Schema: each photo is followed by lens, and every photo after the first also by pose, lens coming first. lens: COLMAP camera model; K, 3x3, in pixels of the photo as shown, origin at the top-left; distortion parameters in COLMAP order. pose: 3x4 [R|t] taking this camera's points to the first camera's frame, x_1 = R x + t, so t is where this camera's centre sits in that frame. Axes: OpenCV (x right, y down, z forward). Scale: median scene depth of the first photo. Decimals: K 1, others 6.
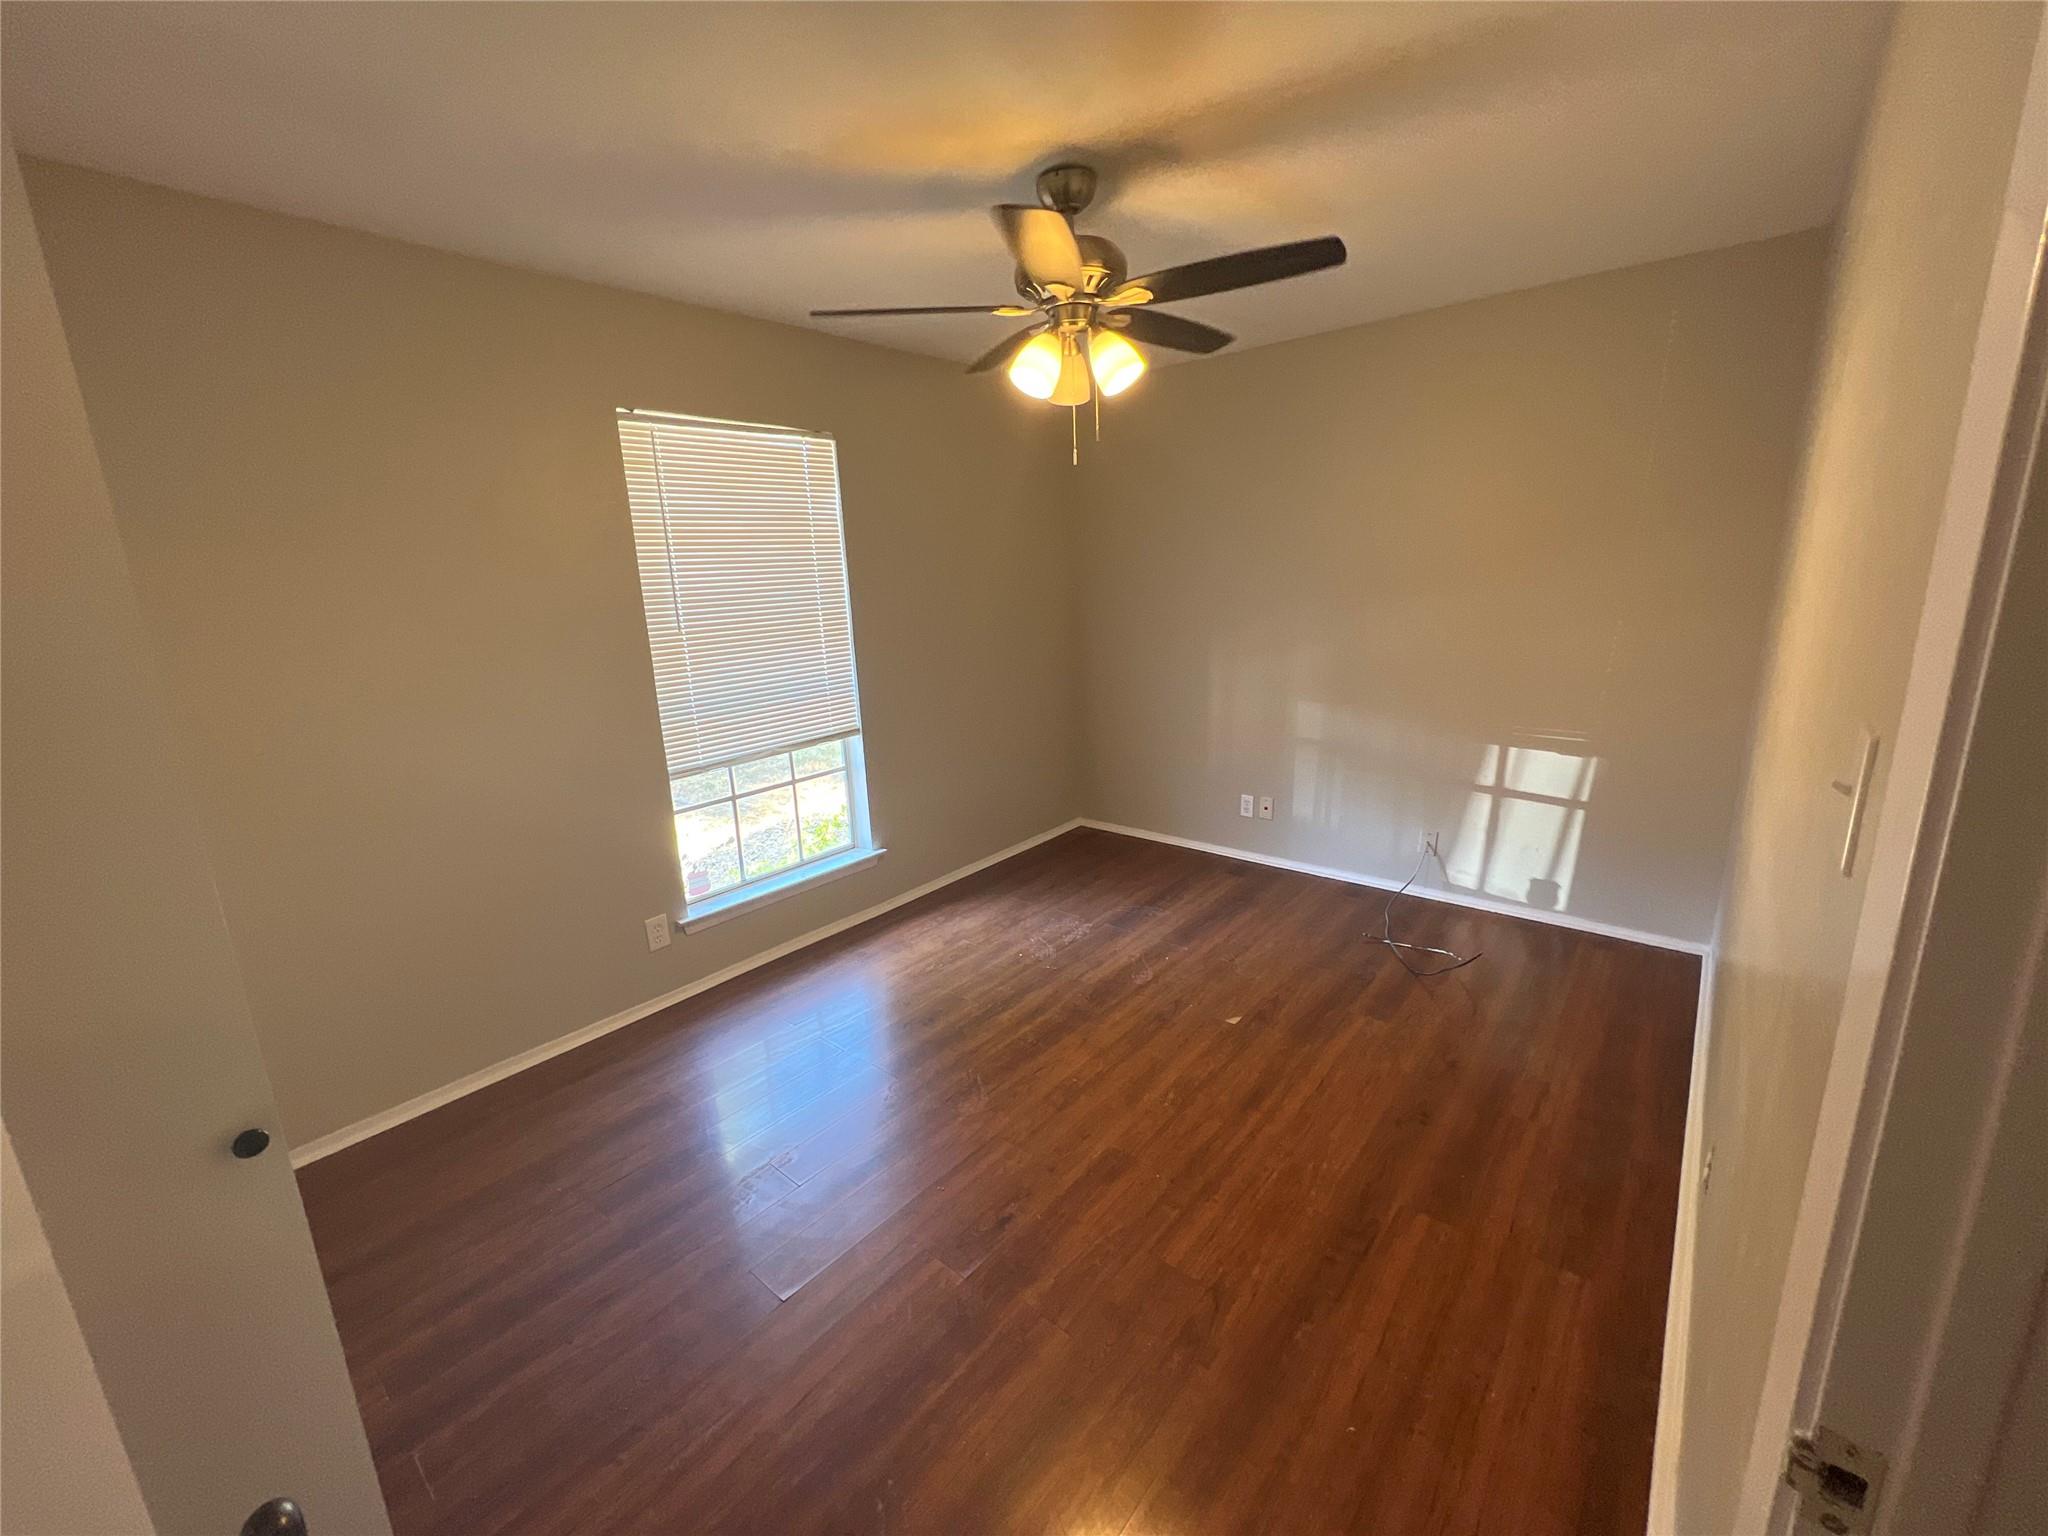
lens RADIAL K [[820.9, 0, 1021.9], [0, 820.9, 762.0], [0, 0, 1]] dist [-0.002141, 0.000327]
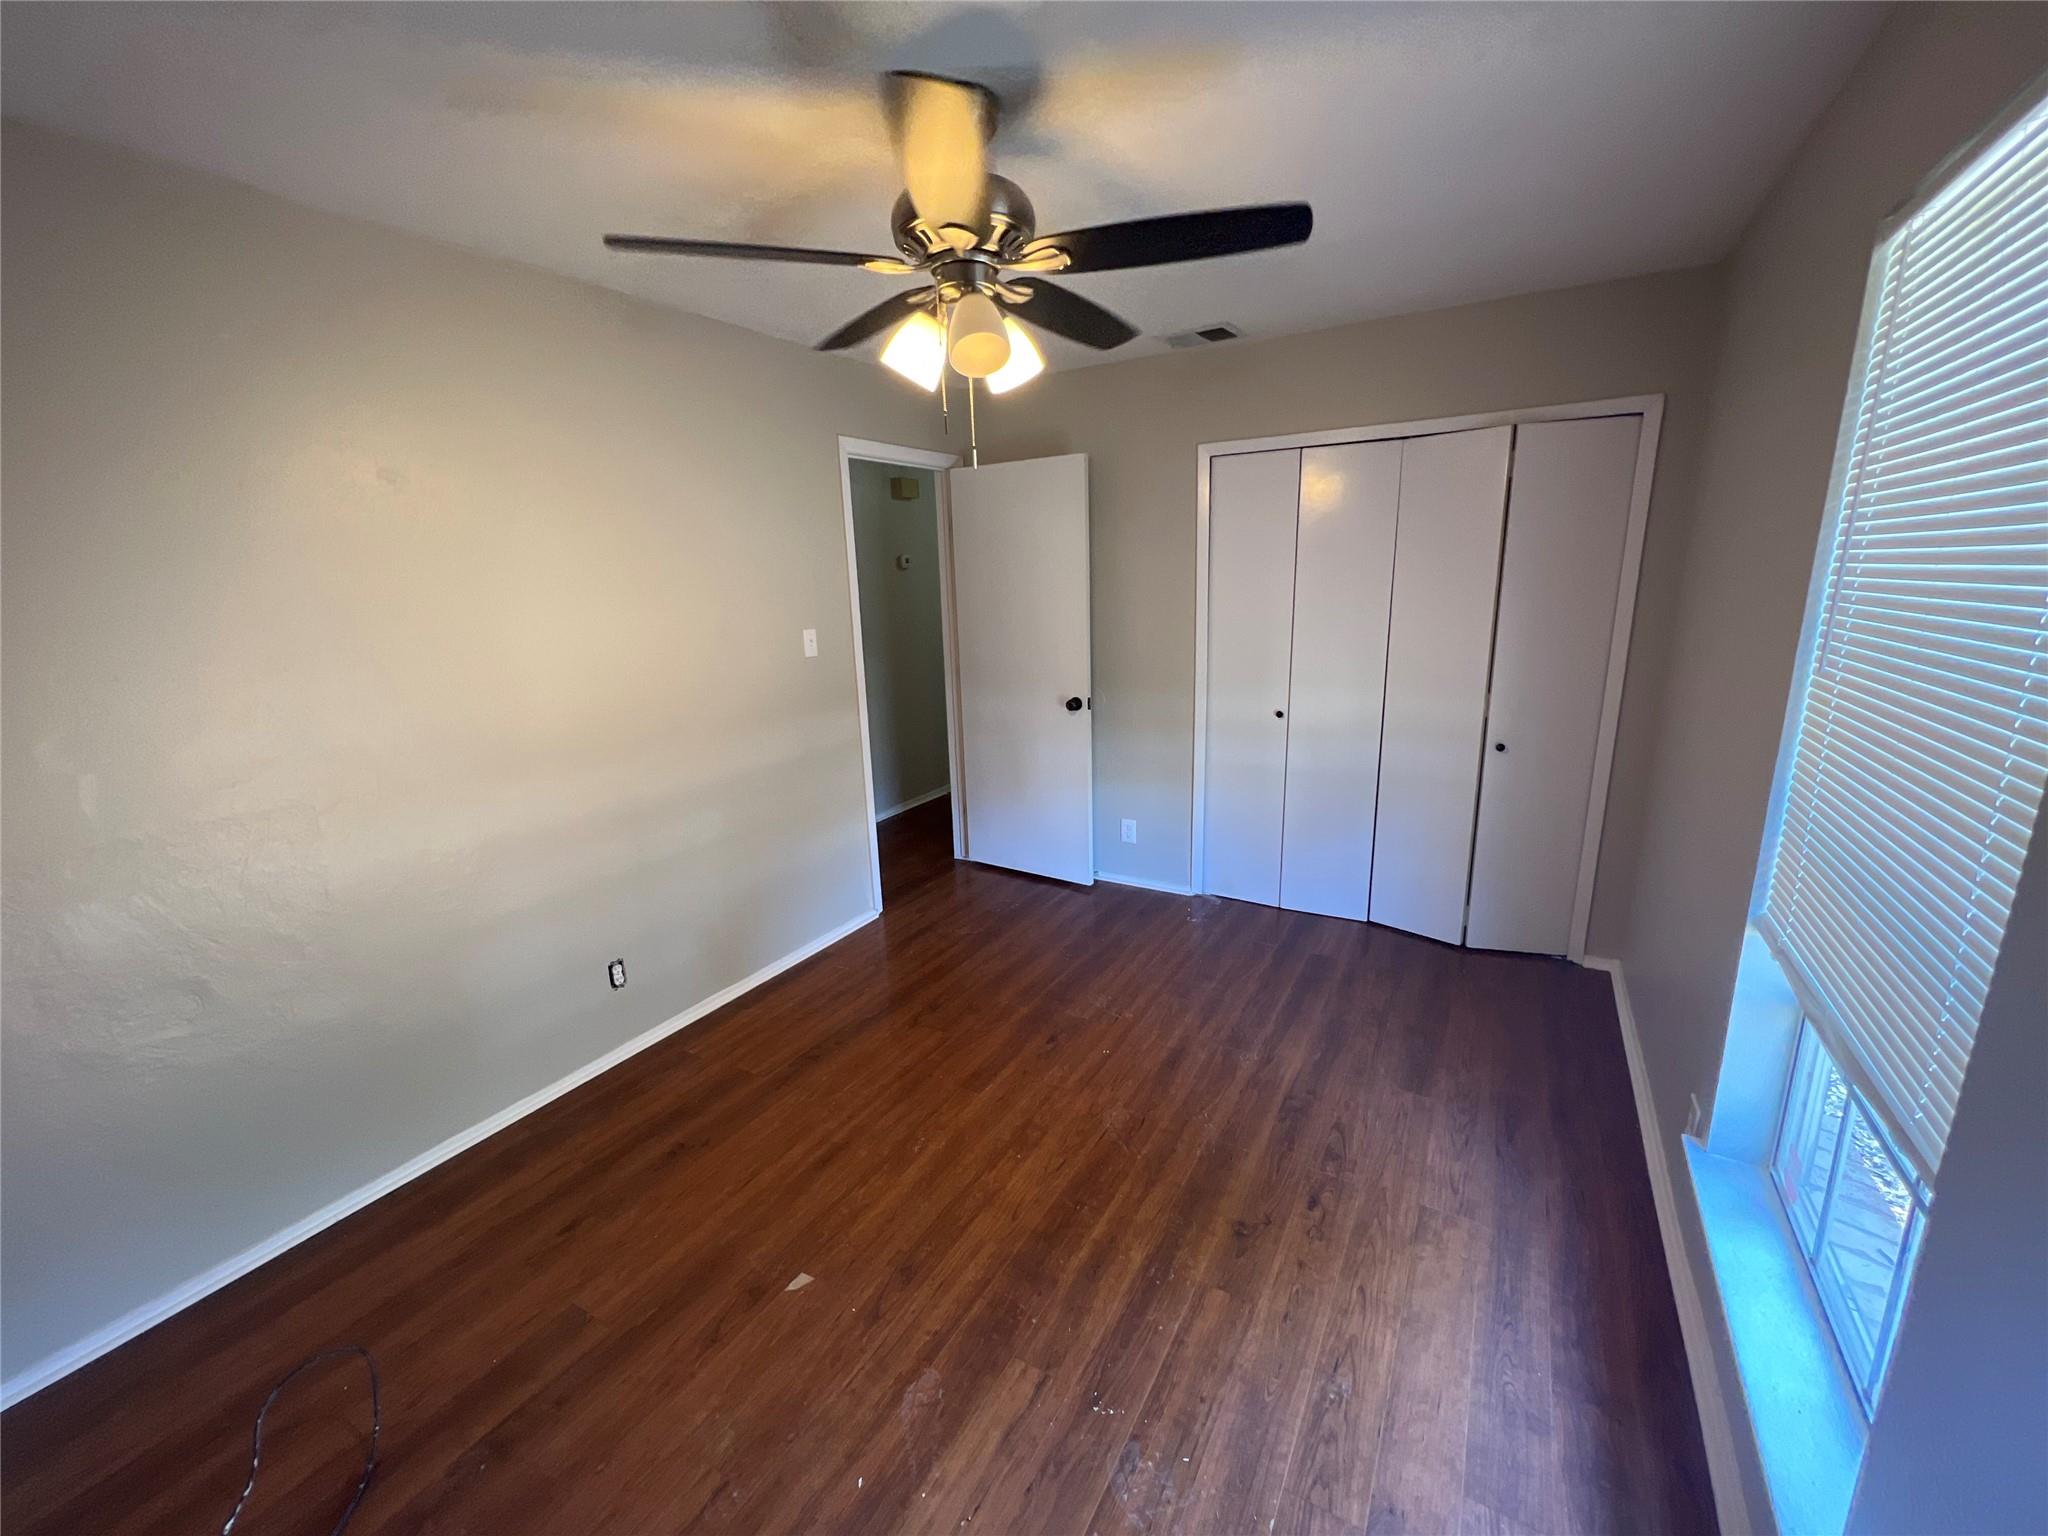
lens RADIAL K [[820.9, 0, 1022.6], [0, 820.9, 759.5], [0, 0, 1]] dist [-0.002141, 0.000327]
pose [[-0.982596, 0.114710, -0.146104, 0.137339], [0.037277, 0.892312, 0.449877, -0.394894], [0.181976, 0.436601, -0.881059, 1.552228]]
